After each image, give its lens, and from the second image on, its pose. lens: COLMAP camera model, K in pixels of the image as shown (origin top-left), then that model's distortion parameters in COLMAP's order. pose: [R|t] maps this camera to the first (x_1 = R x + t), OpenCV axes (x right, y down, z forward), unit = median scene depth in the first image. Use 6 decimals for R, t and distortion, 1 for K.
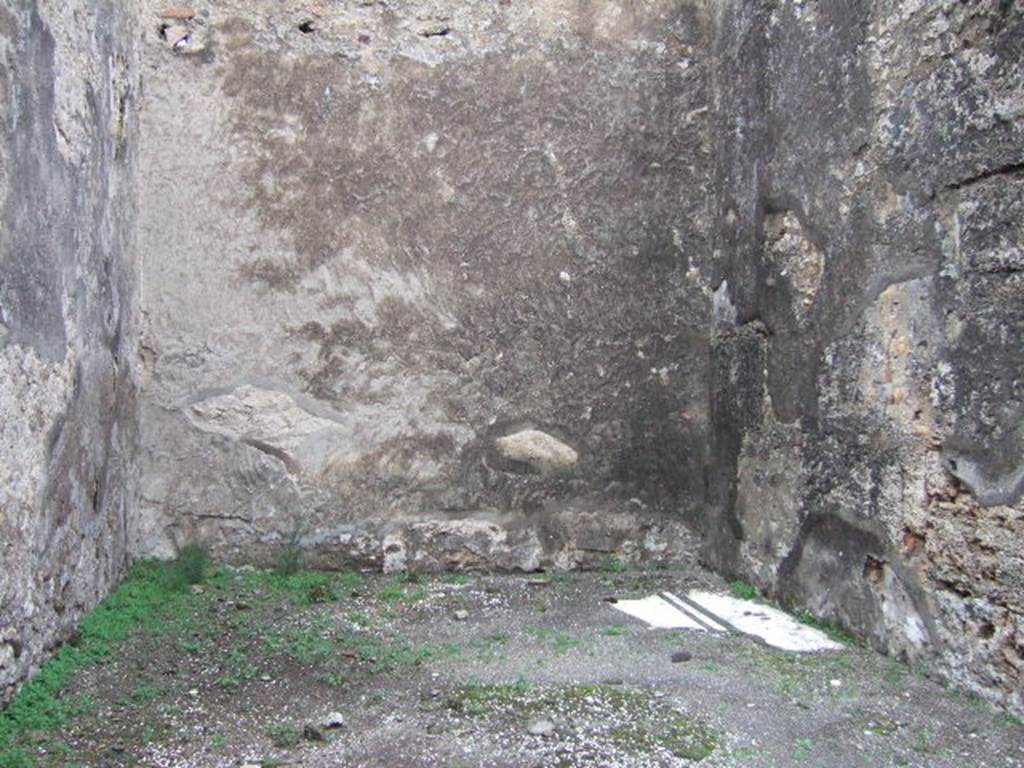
lens RADIAL K [[1062.9, 0, 516.1], [0, 1062.9, 381.2], [0, 0, 1]] dist [-0.054247, 0.000000]
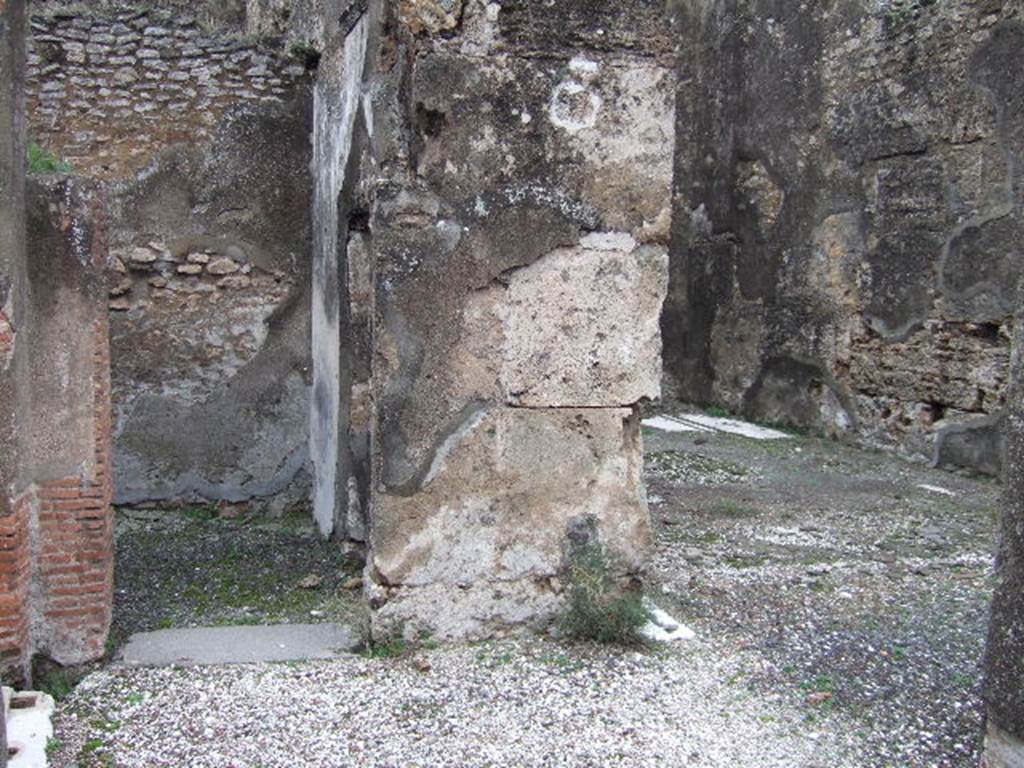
lens RADIAL K [[1062.9, 0, 508.8], [0, 1062.9, 384.9], [0, 0, 1]] dist [-0.054247, 0.000000]
pose [[0.990440, -0.006947, 0.137767, -0.374207], [-0.007072, 0.994861, 0.101006, 0.010505], [-0.137760, -0.101015, 0.985301, -0.582791]]
